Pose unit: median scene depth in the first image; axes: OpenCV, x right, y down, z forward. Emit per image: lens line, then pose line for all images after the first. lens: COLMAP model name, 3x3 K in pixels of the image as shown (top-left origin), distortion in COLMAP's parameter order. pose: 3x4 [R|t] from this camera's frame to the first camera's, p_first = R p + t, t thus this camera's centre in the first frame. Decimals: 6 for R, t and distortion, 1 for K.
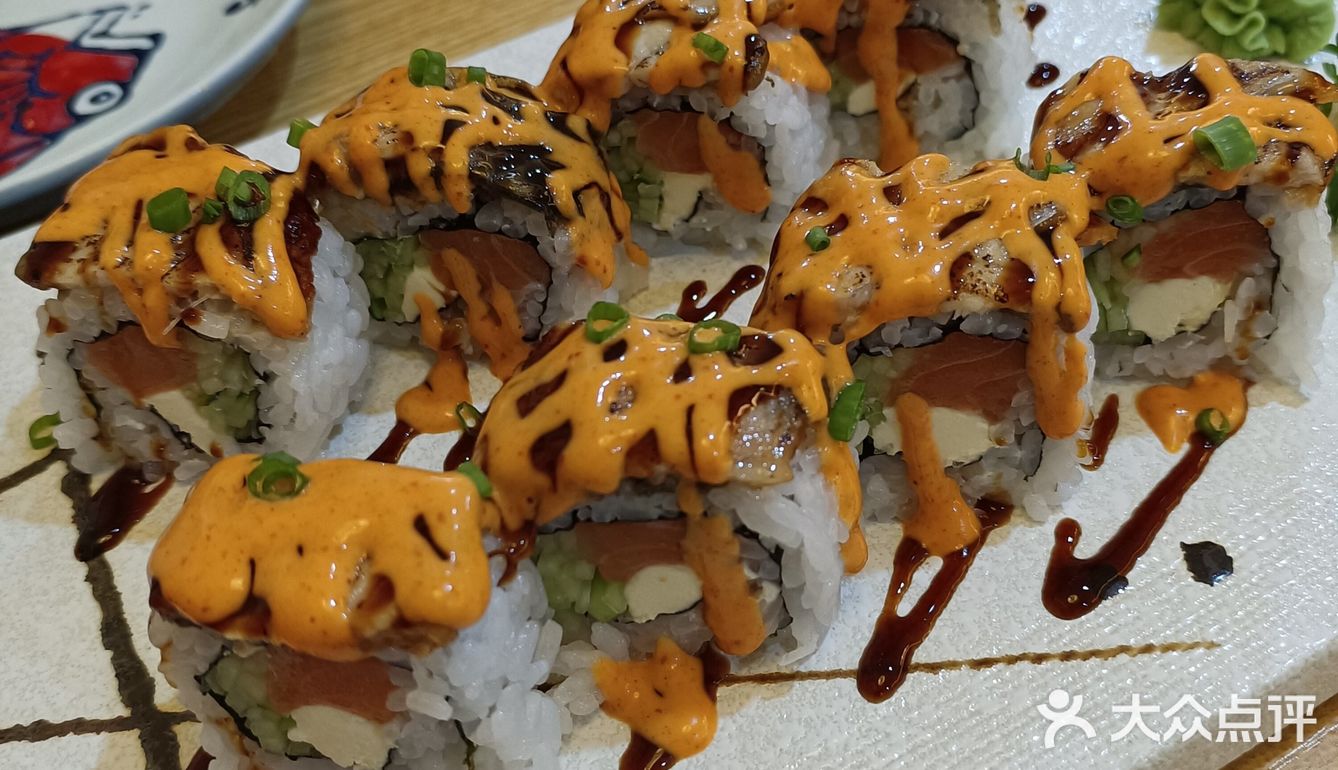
lens RADIAL K [[1365.0, 0, 669.0], [0, 1365.0, 385.0], [0, 0, 1]] dist [0.117823, -0.455352]
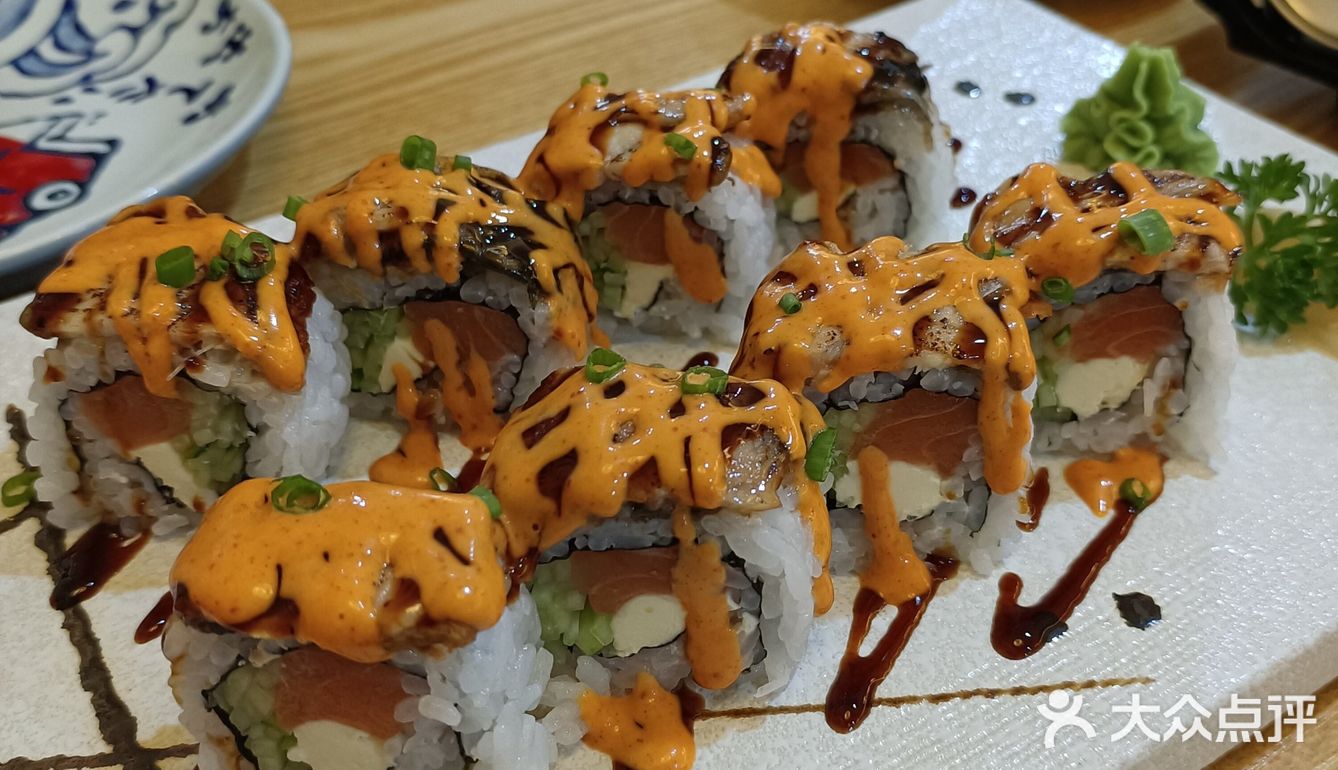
lens RADIAL K [[1365.0, 0, 669.0], [0, 1365.0, 385.0], [0, 0, 1]] dist [0.117823, -0.455352]
pose [[0.995687, 0.026345, 0.088955, -0.079038], [-0.015099, 0.992067, -0.124799, 0.090053], [-0.091538, 0.122918, 0.988186, -0.067117]]
